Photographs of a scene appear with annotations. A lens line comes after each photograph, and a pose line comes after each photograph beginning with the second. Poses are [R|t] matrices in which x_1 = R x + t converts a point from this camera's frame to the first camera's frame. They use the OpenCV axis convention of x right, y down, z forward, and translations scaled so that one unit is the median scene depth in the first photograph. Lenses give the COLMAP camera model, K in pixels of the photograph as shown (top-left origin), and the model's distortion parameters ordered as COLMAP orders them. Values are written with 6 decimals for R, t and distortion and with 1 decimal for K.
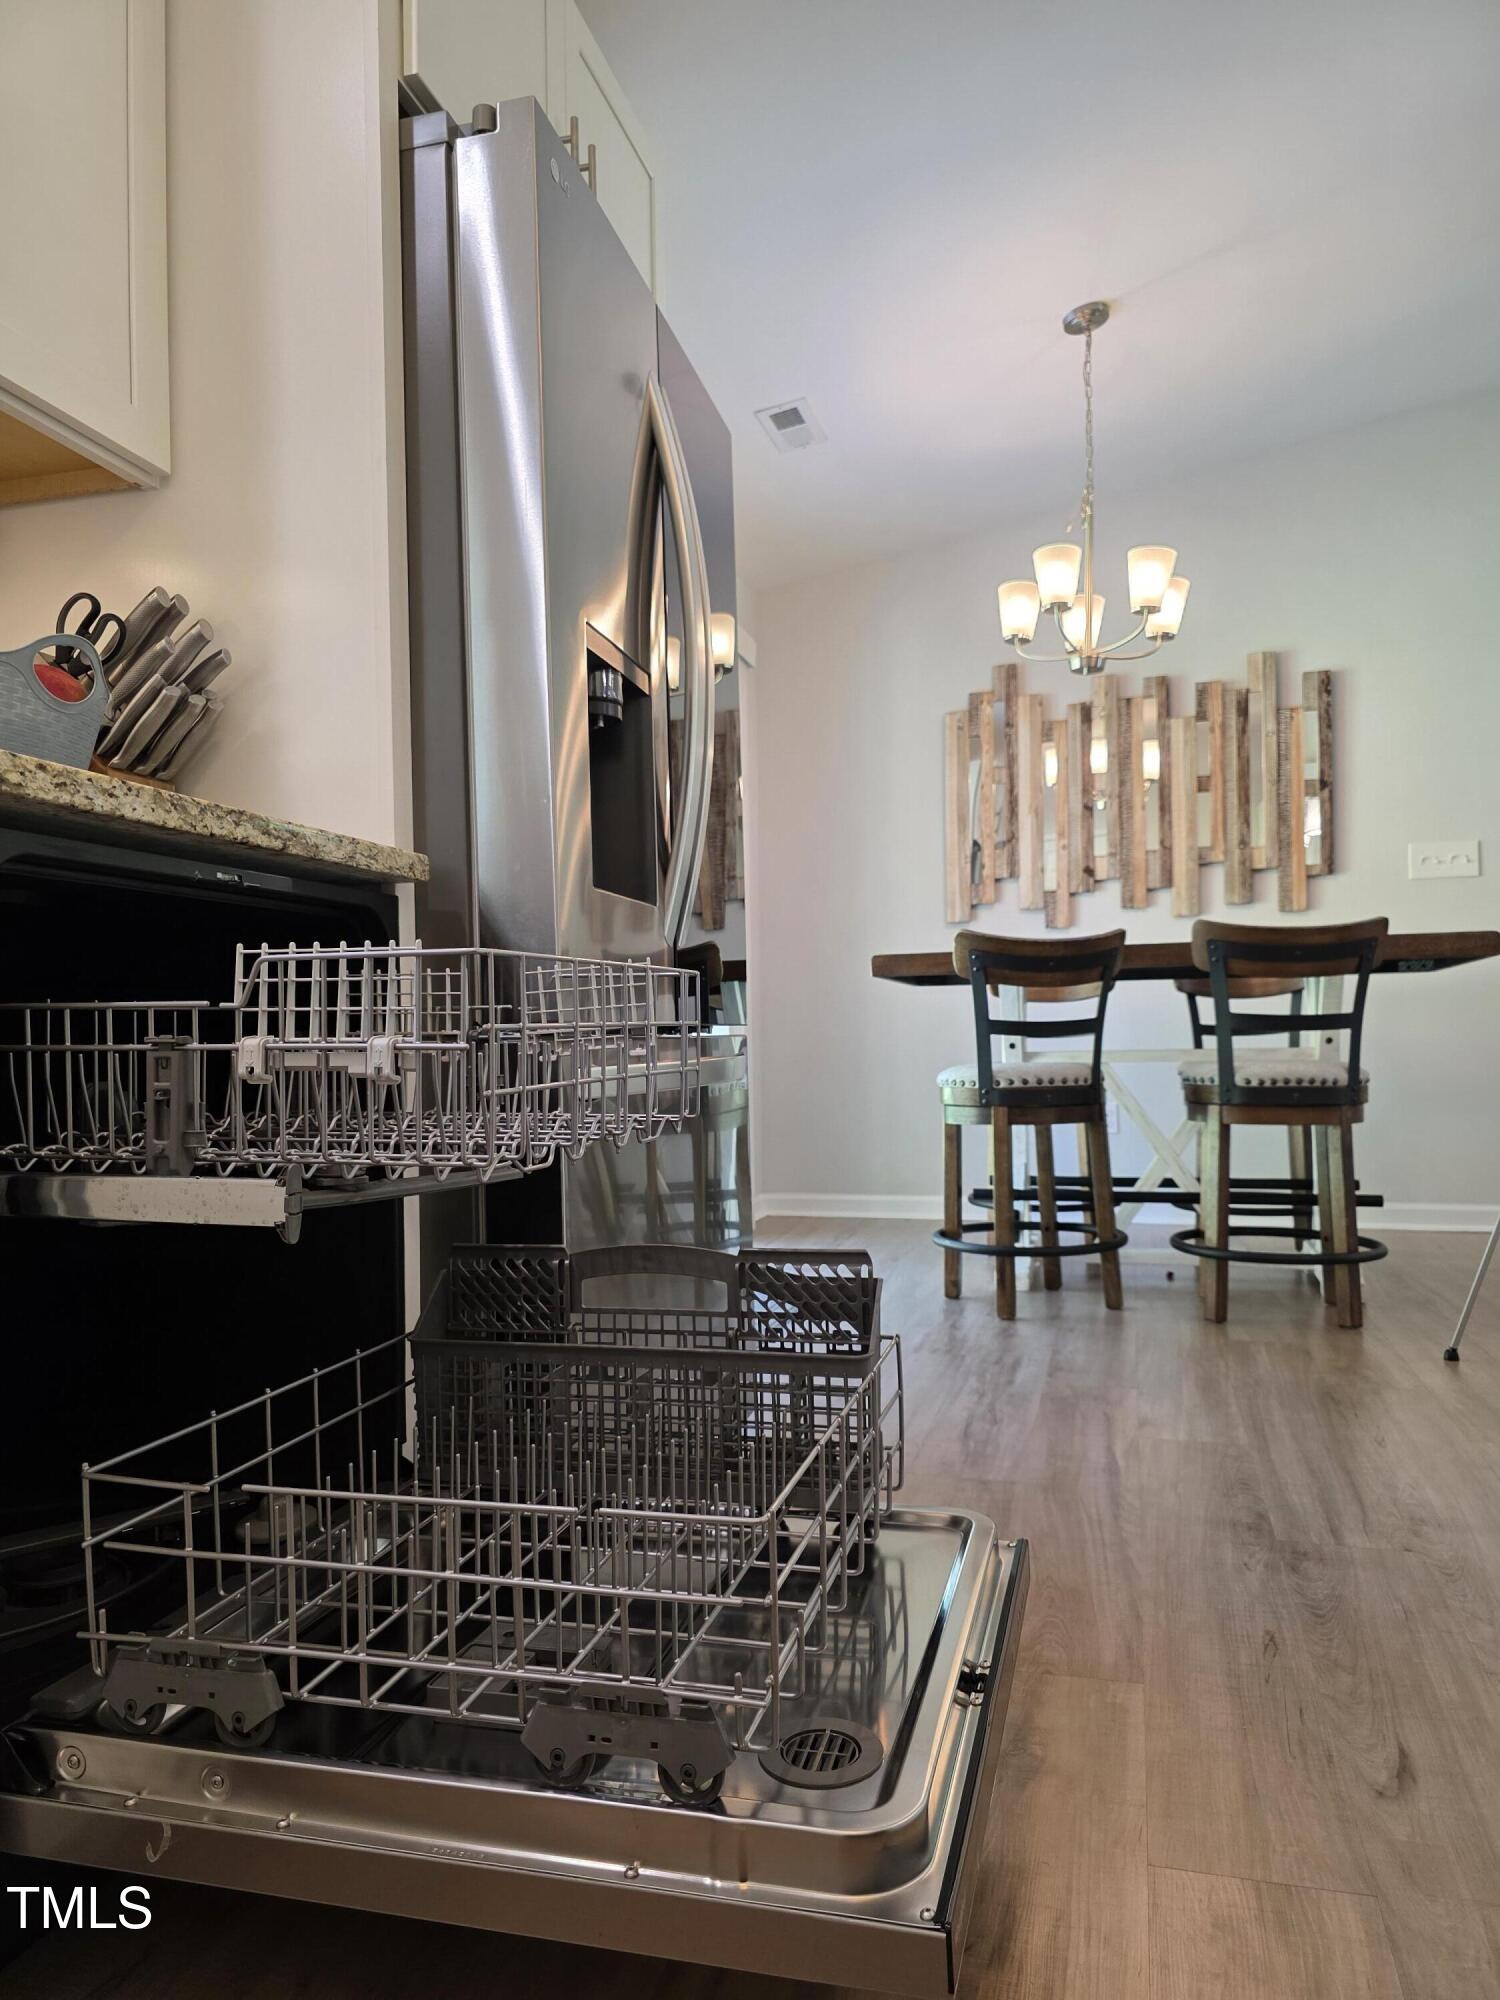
lens RADIAL K [[1356.0, 0, 750.0], [0, 1356.0, 1000.0], [0, 0, 1]] dist [0.071646, -0.059944]
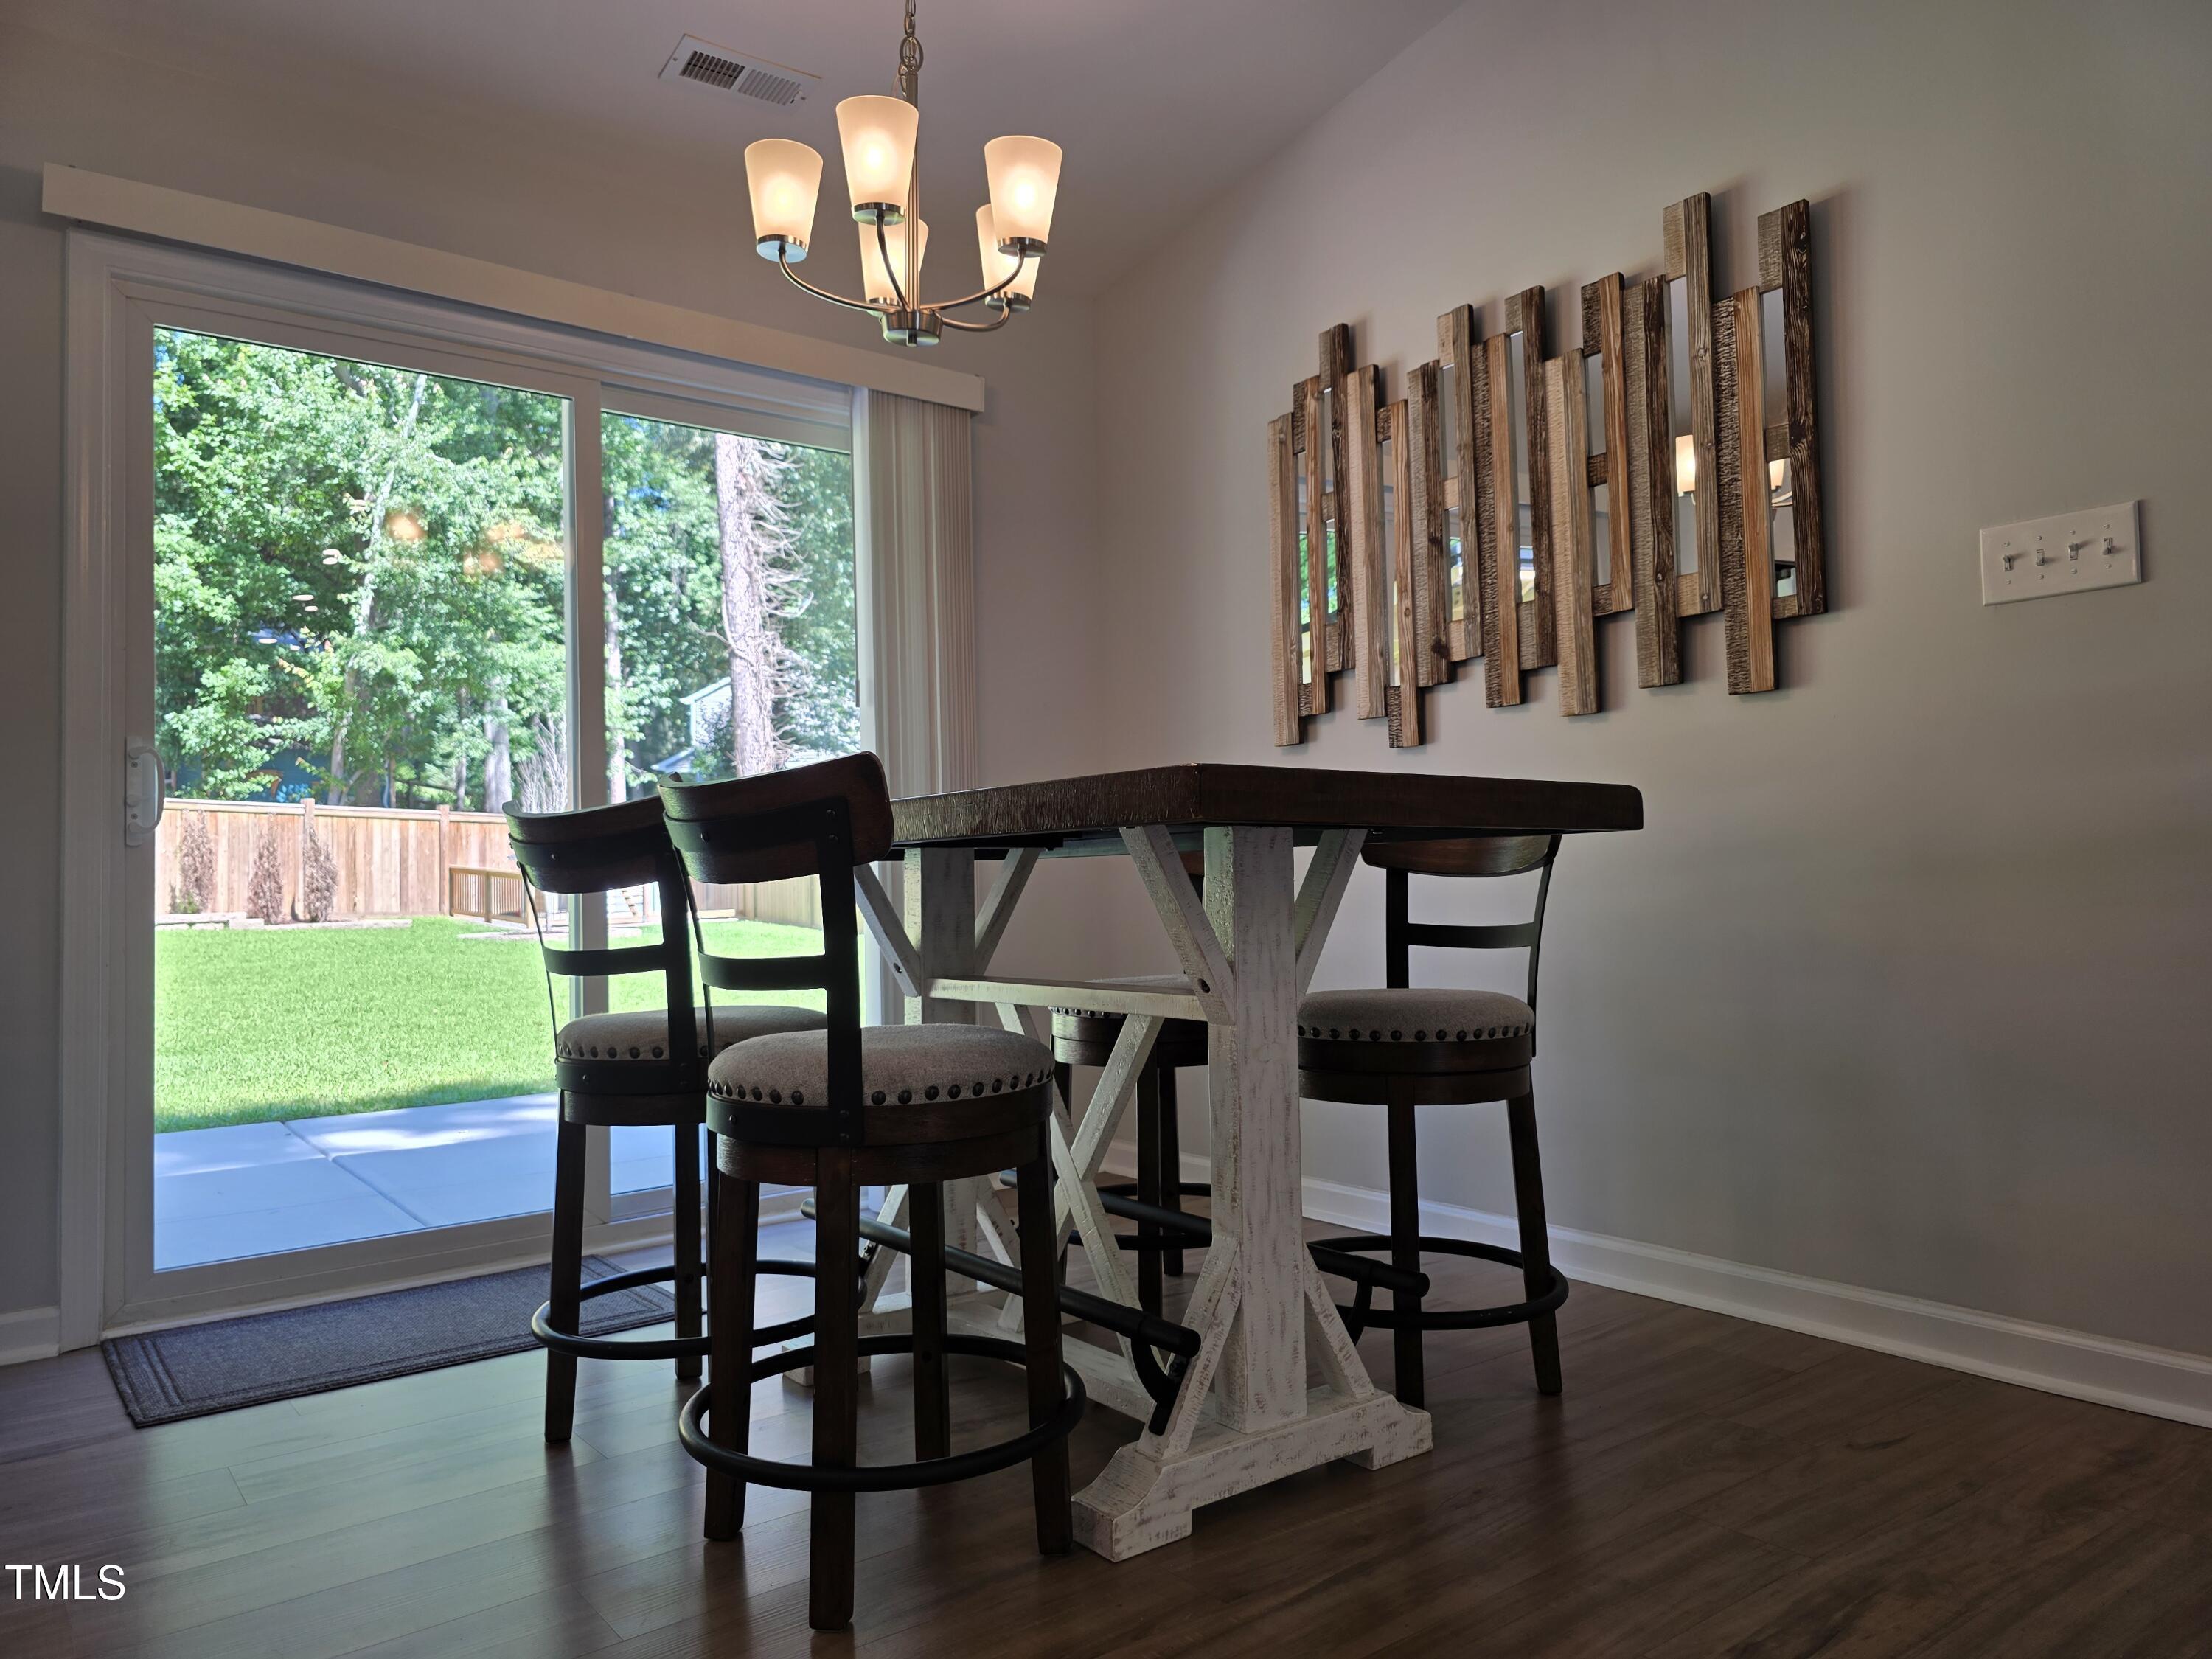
lens RADIAL K [[1479.6, 0, 1113.3], [0, 1479.6, 814.0], [0, 0, 1]] dist [0.065900, -0.061128]
pose [[0.803310, -0.029369, -0.594836, 0.537640], [0.027486, 0.999547, -0.012231, -0.019844], [0.594926, -0.006525, 0.803754, 0.417527]]
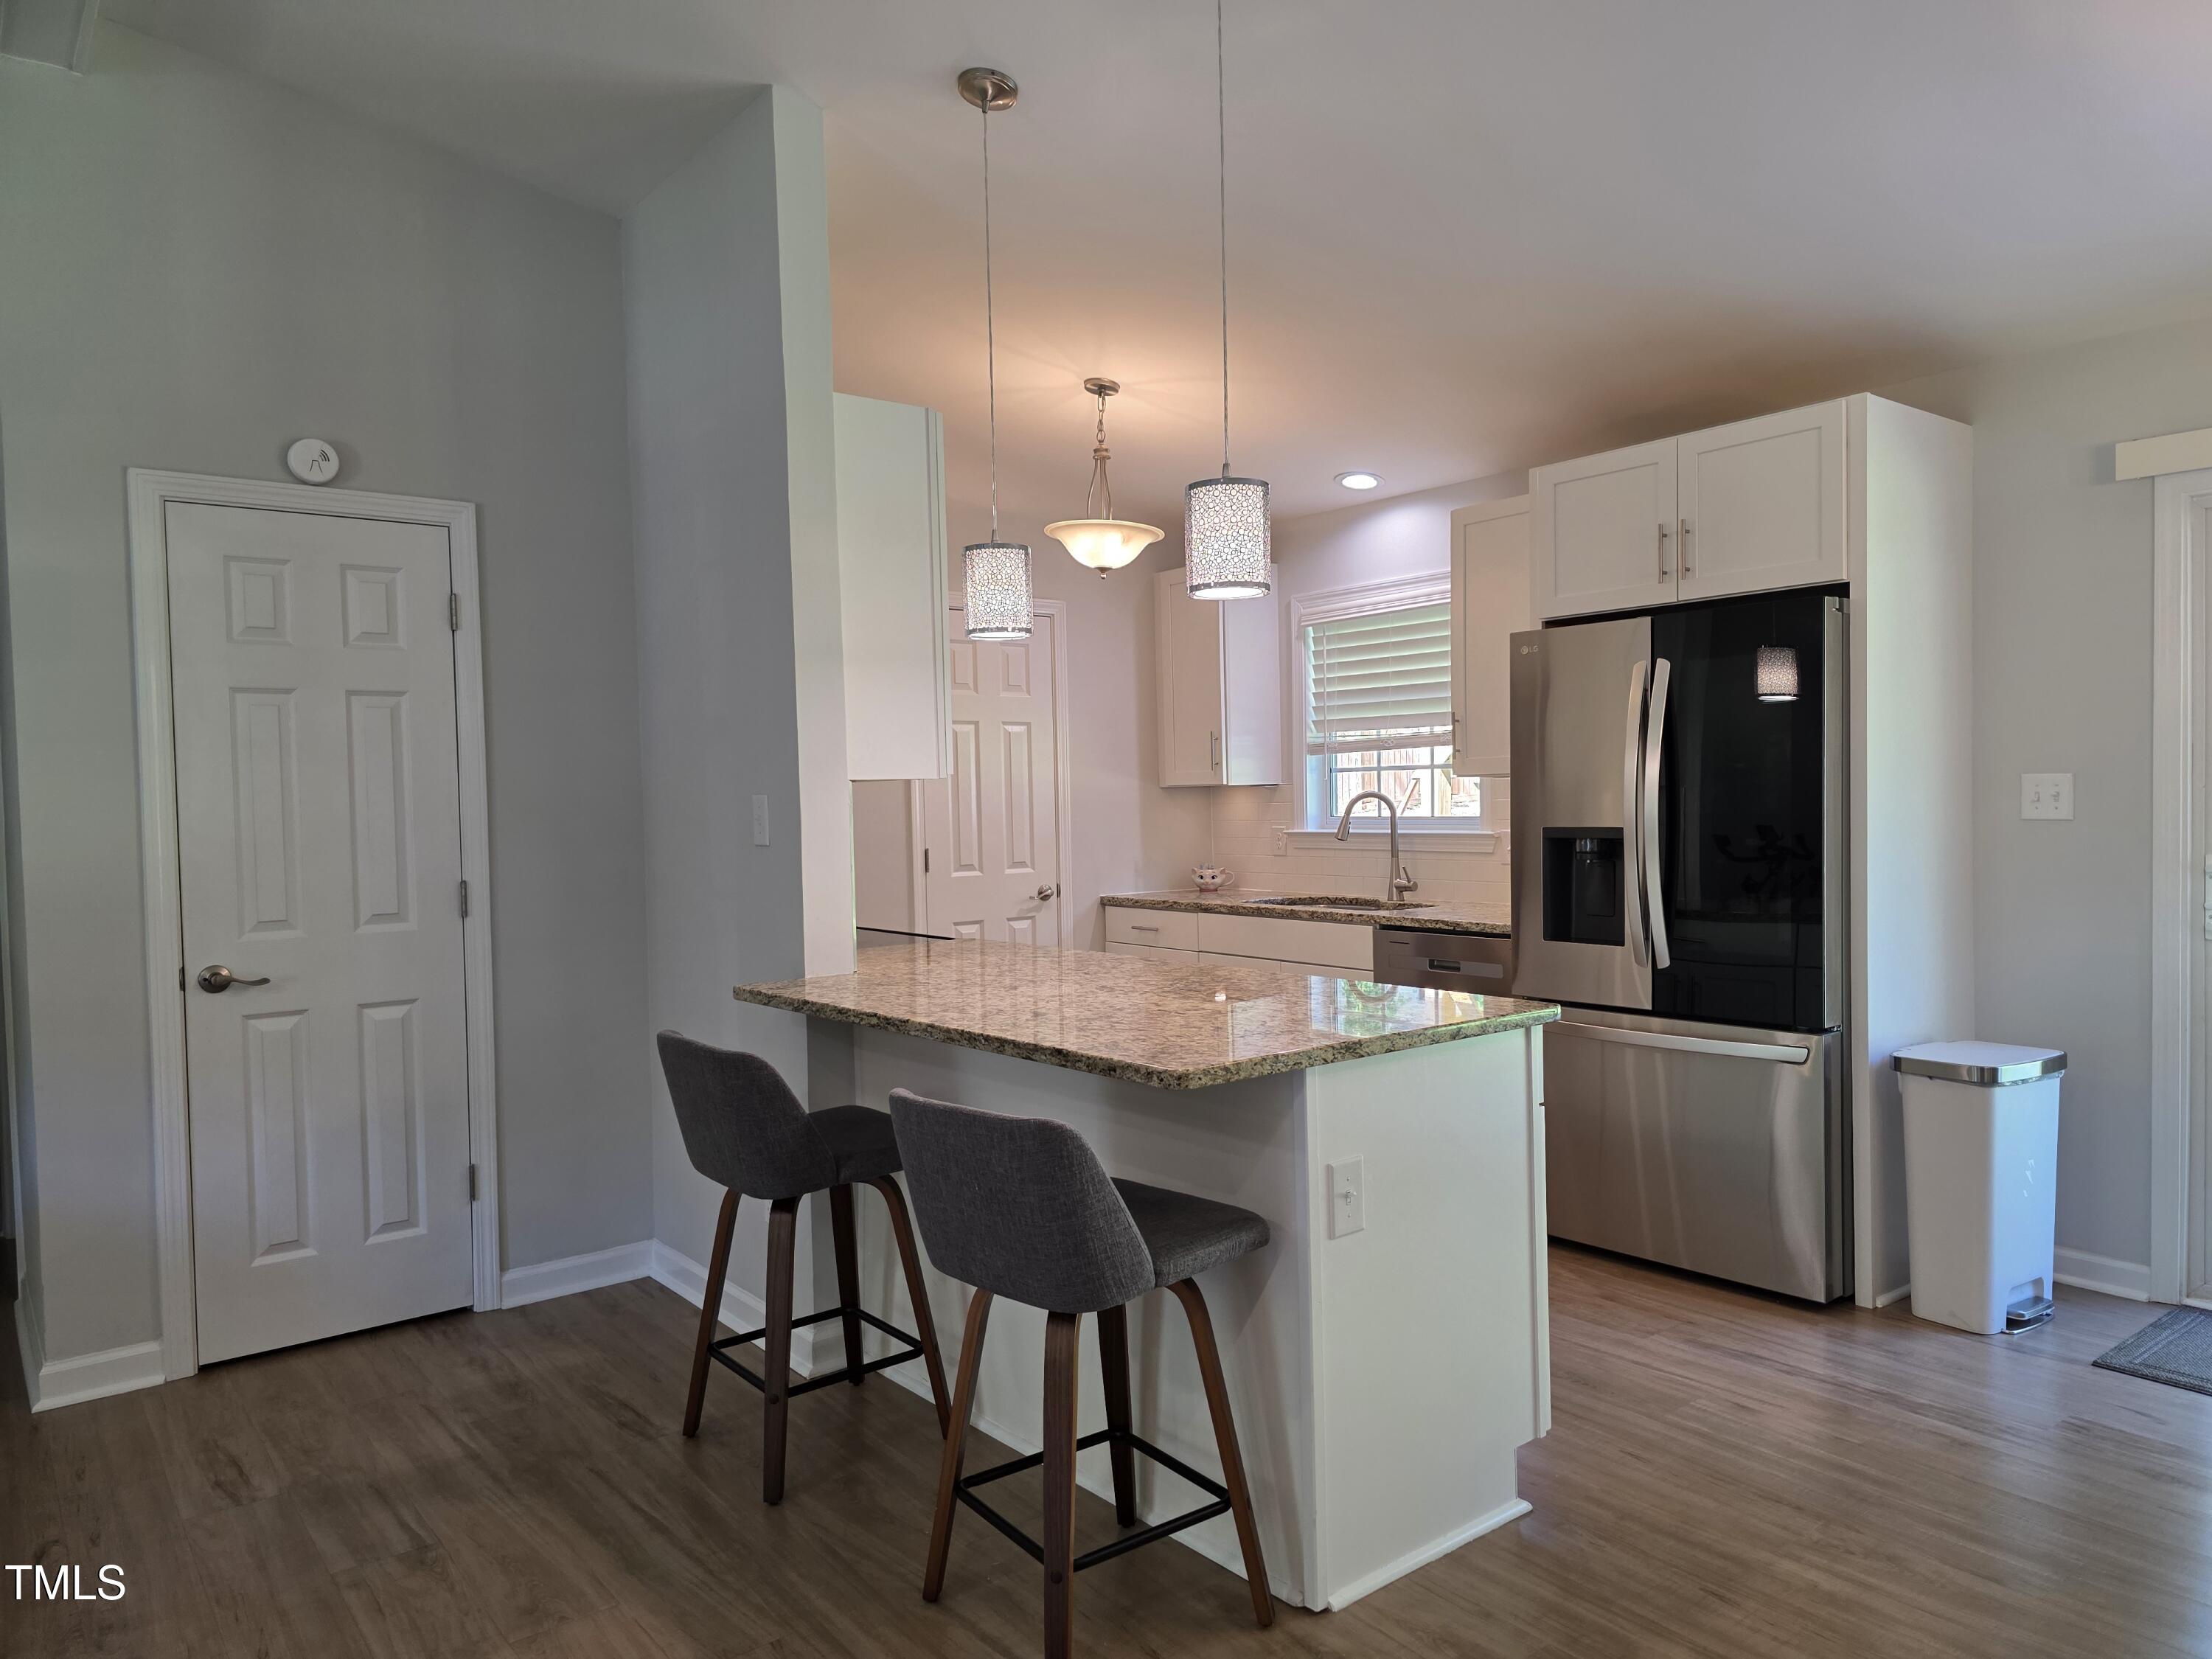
lens RADIAL K [[1483.8, 0, 1130.6], [0, 1483.8, 835.2], [0, 0, 1]] dist [0.070887, -0.068398]
pose [[-0.584906, 0.045398, -0.809830, 0.825933], [0.046996, 0.998652, 0.022041, -0.123337], [0.809739, -0.025167, -0.586251, 0.672279]]
